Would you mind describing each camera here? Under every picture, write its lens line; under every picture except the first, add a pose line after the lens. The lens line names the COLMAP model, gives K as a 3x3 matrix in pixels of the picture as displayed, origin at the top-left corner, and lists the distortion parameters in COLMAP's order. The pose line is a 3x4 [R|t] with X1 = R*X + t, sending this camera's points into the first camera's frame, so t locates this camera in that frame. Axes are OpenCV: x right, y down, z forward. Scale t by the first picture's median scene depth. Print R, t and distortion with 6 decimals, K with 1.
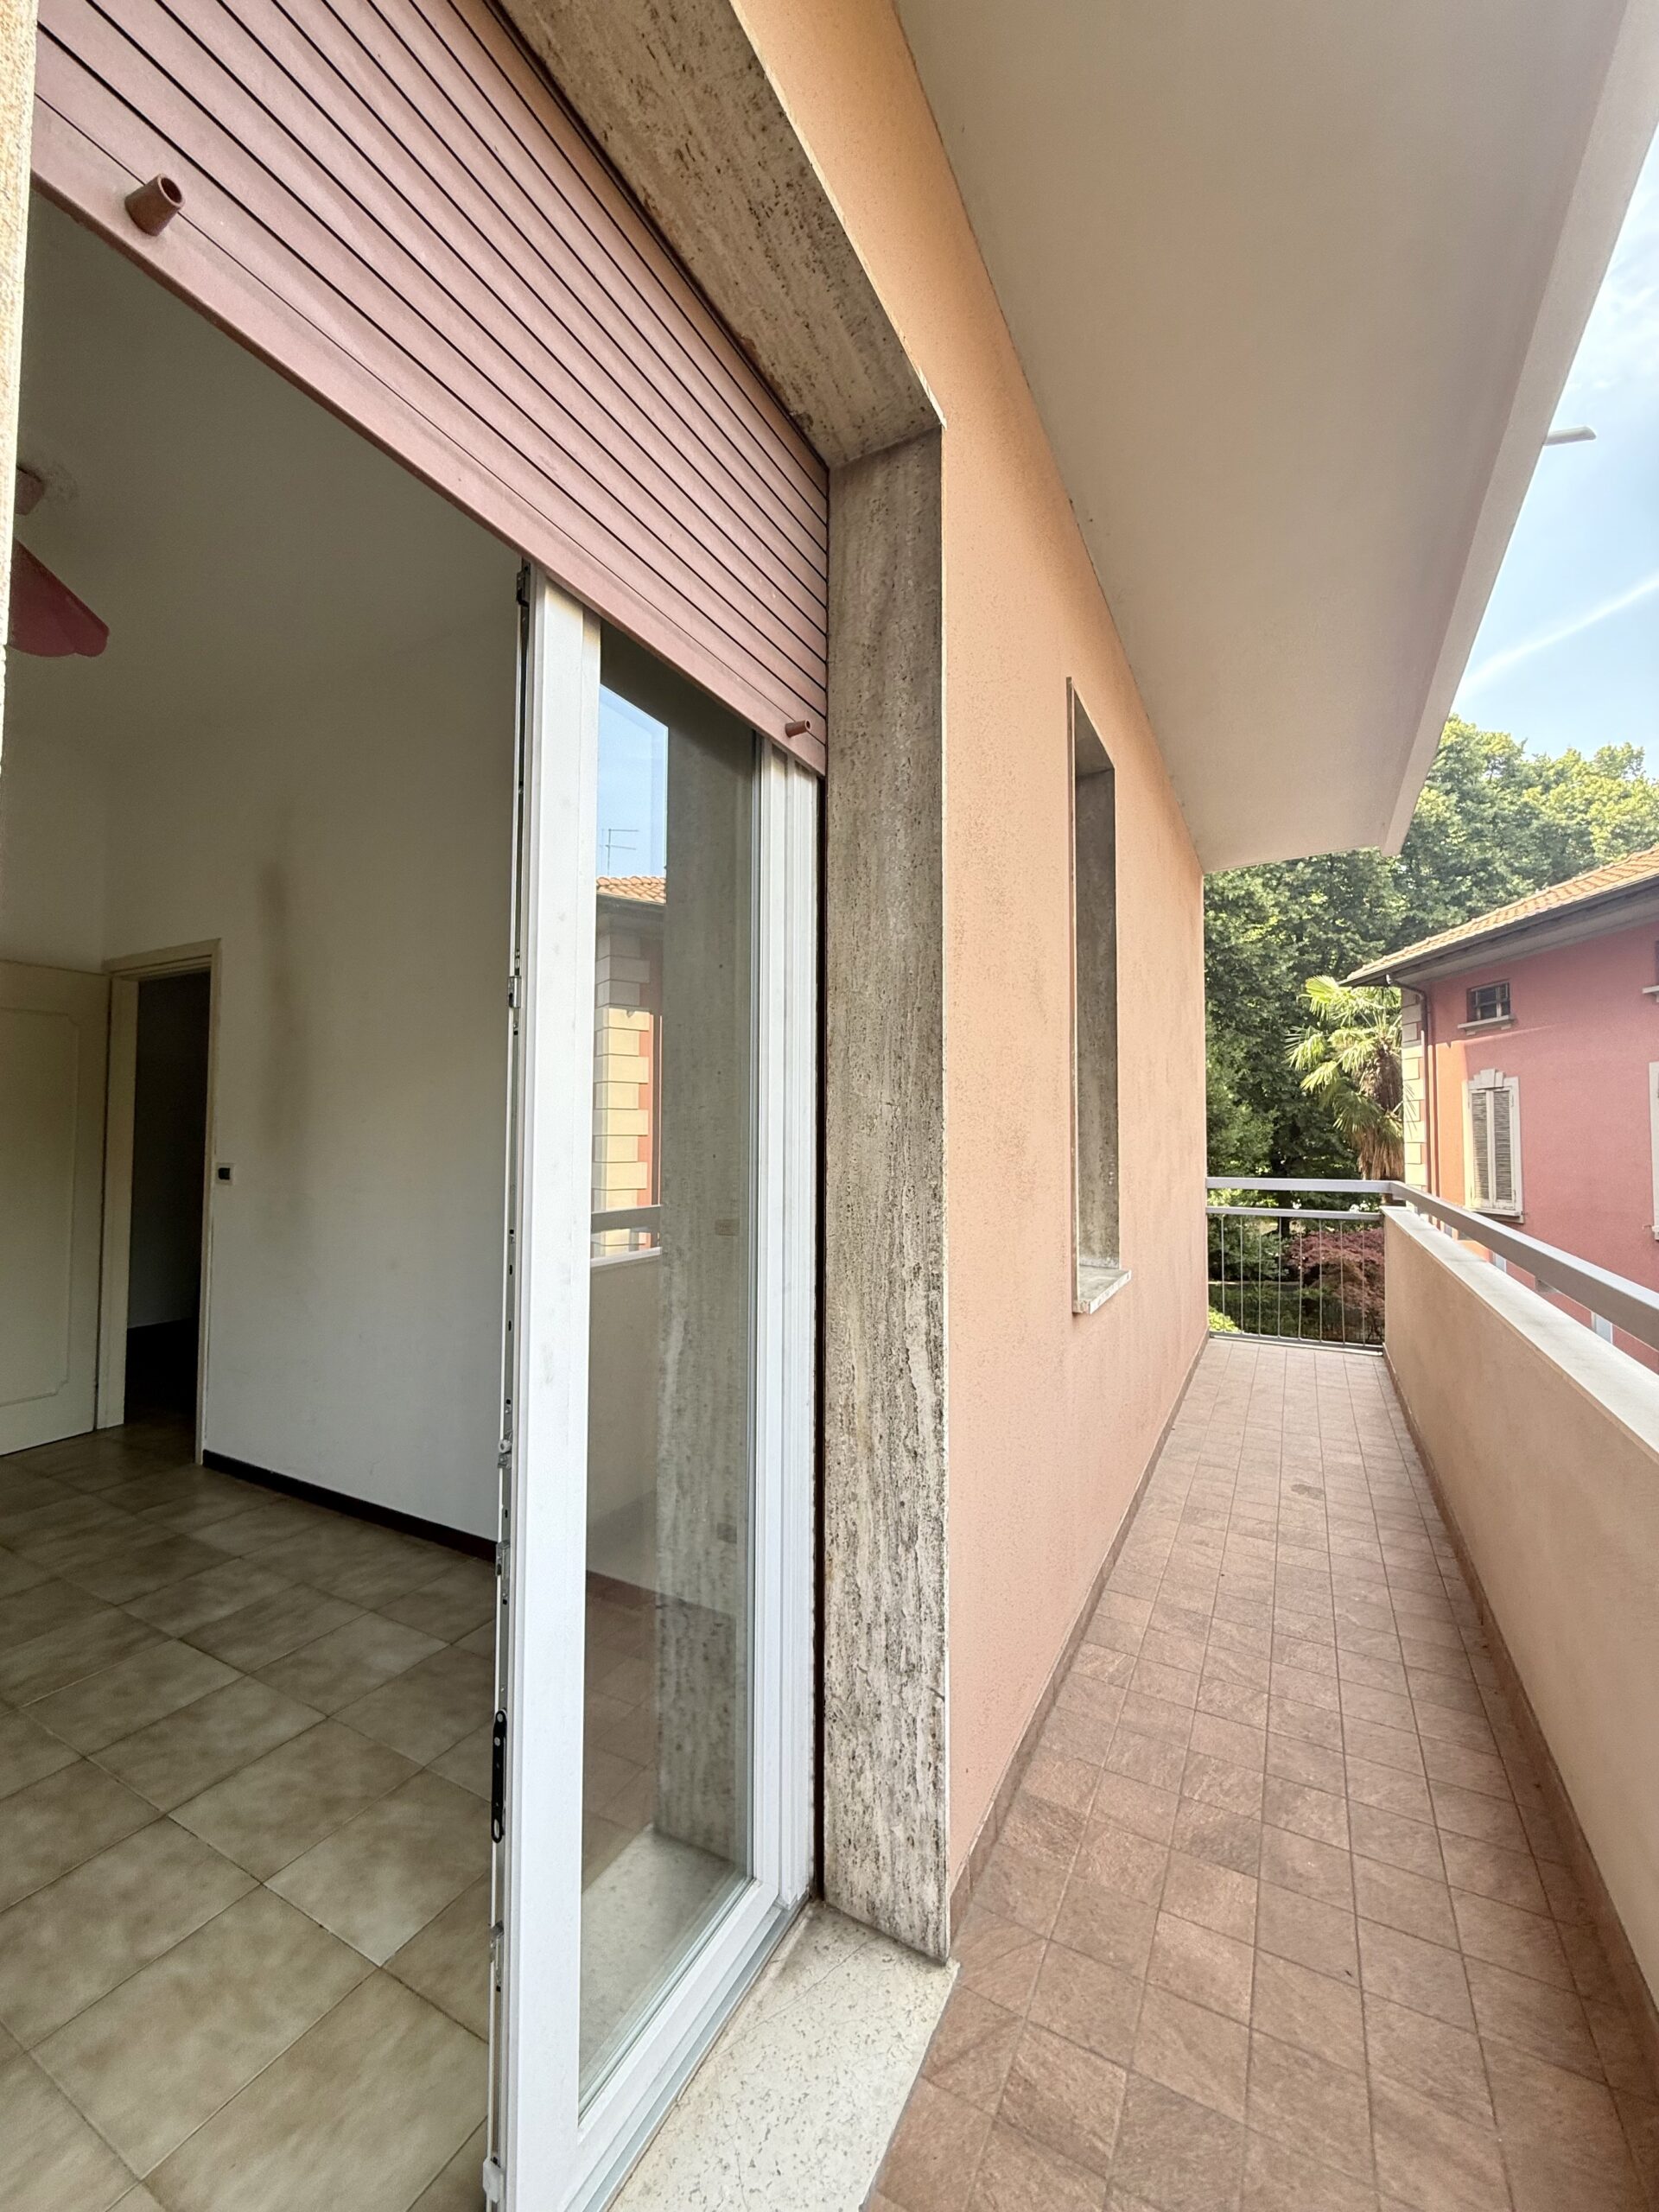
lens RADIAL K [[882.8, 0, 829.4], [0, 882.8, 1099.8], [0, 0, 1]] dist [0.000870, 0.000236]
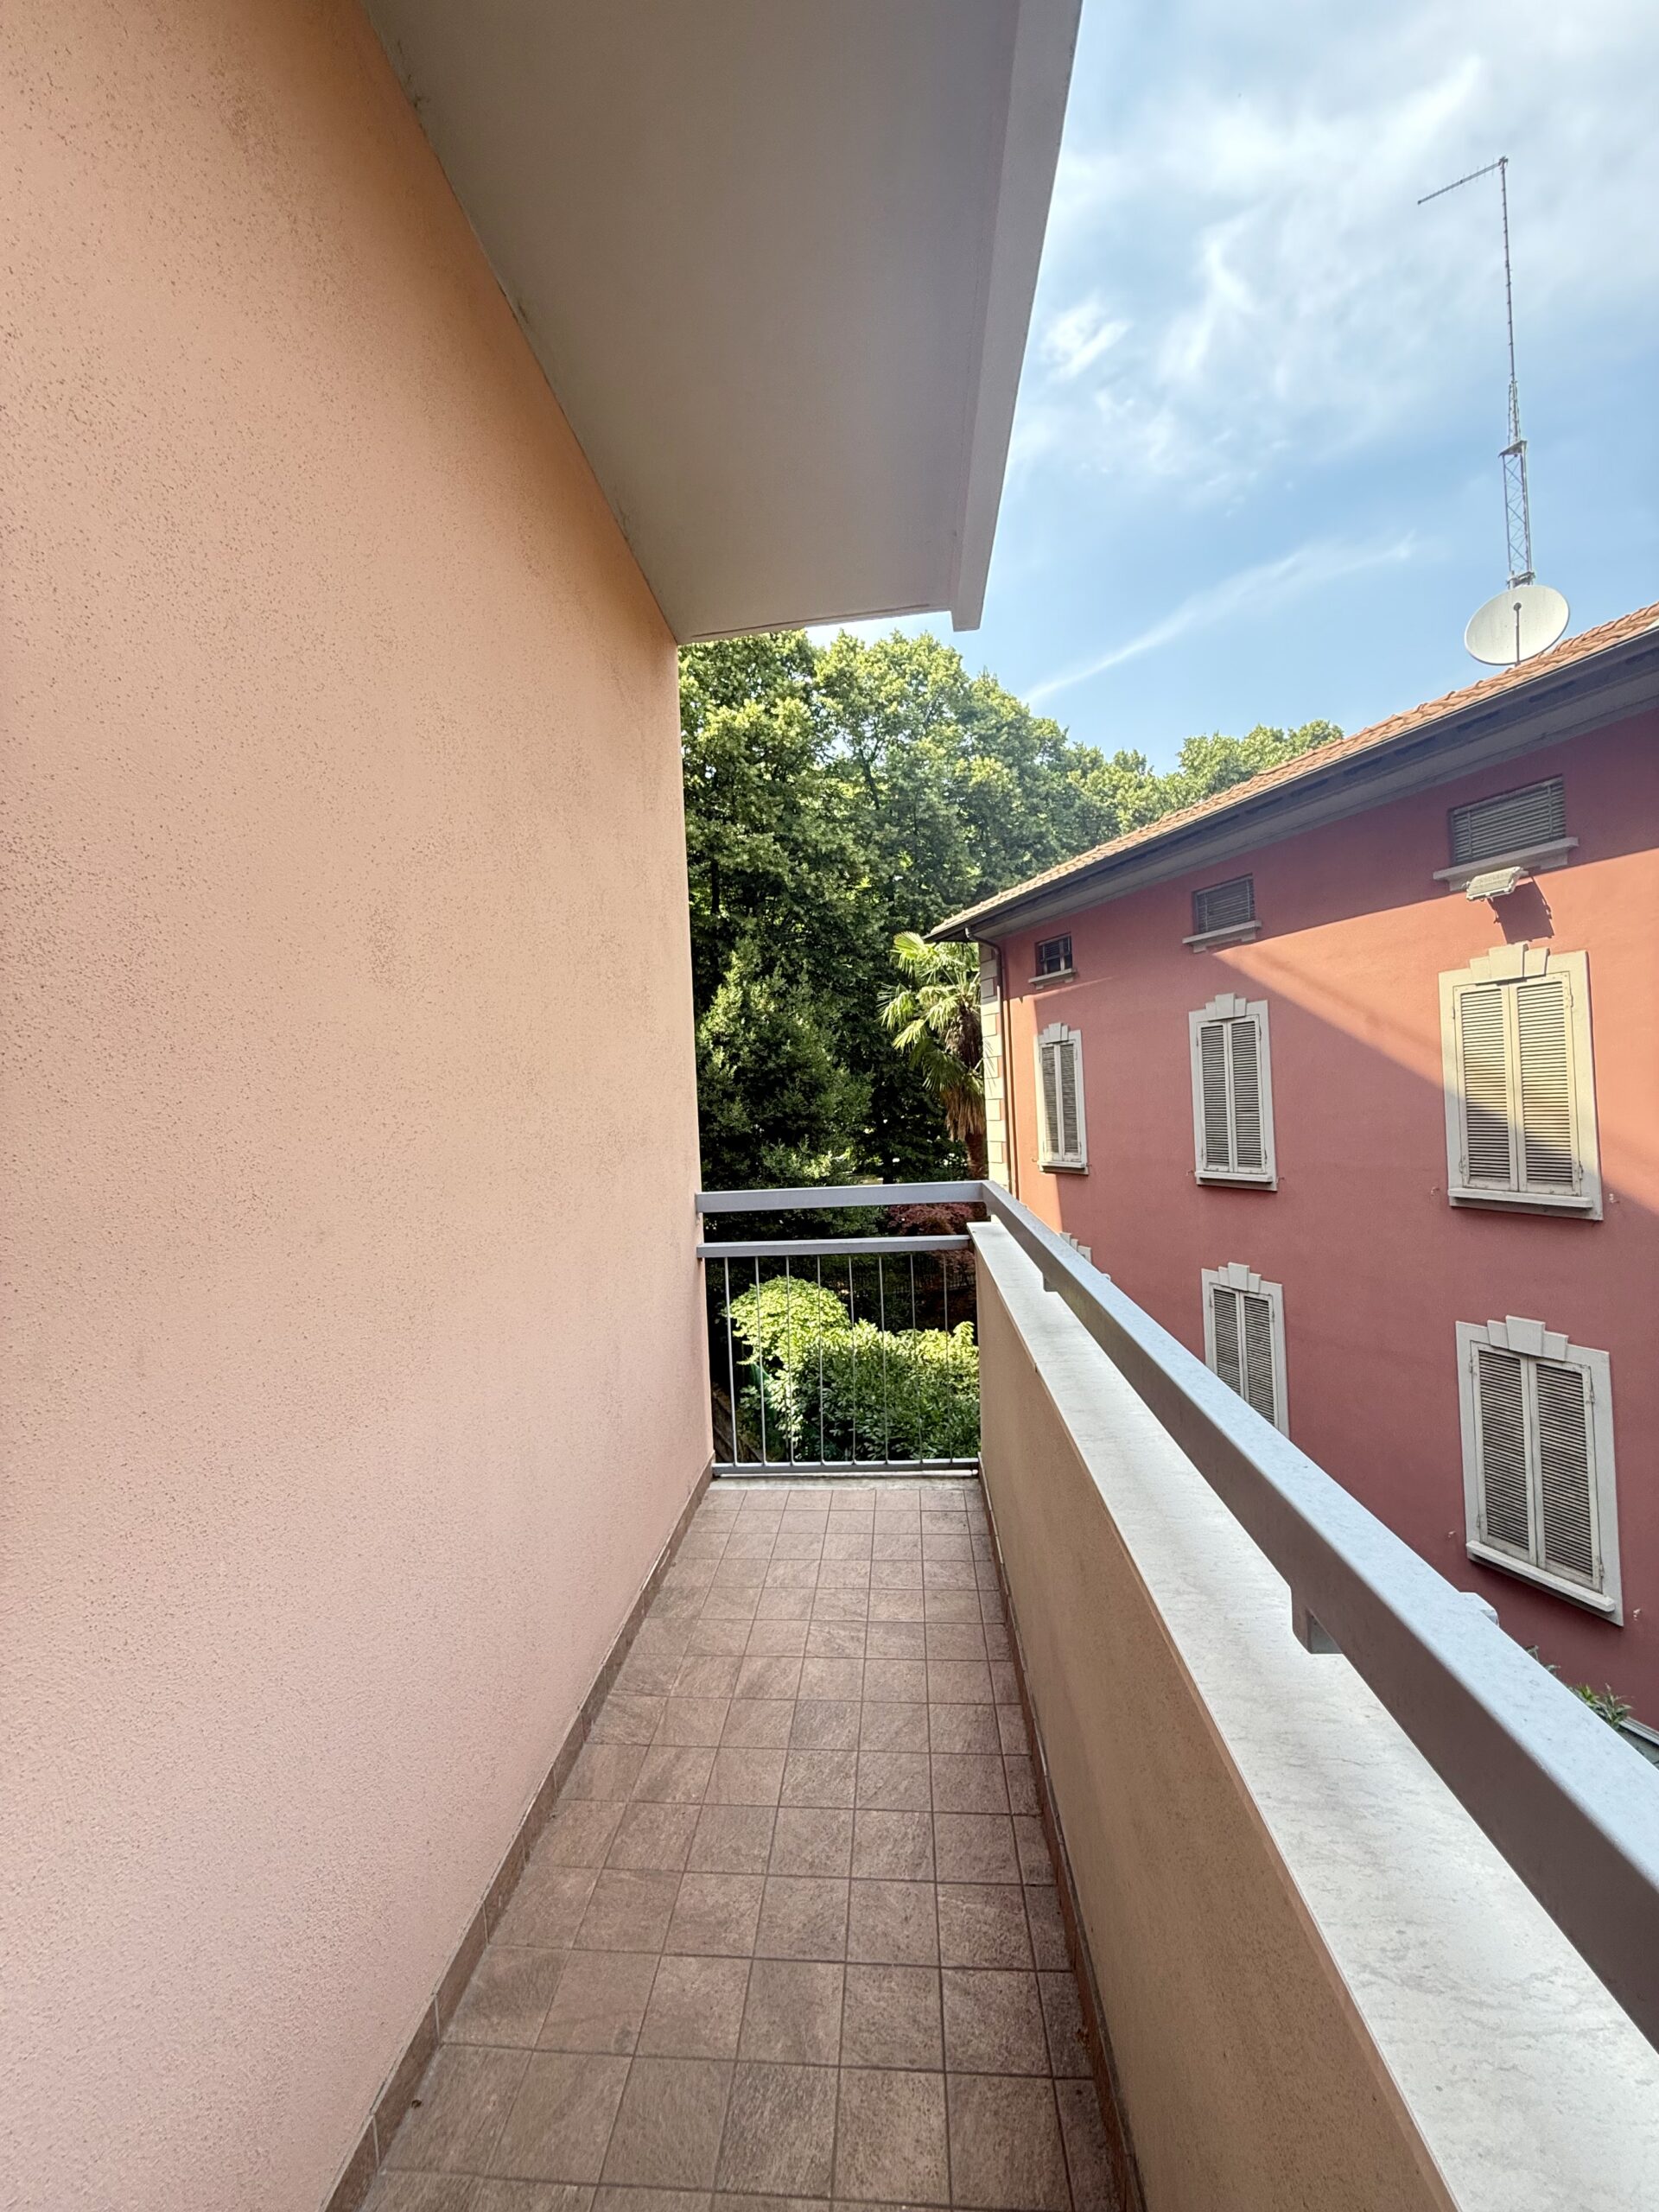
lens RADIAL K [[882.8, 0, 823.9], [0, 882.8, 1100.9], [0, 0, 1]] dist [0.000870, 0.000236]
pose [[0.920175, -0.046853, 0.388693, 0.087125], [0.033858, 0.998617, 0.040220, 0.003387], [-0.390040, -0.023849, 0.920489, 0.139794]]
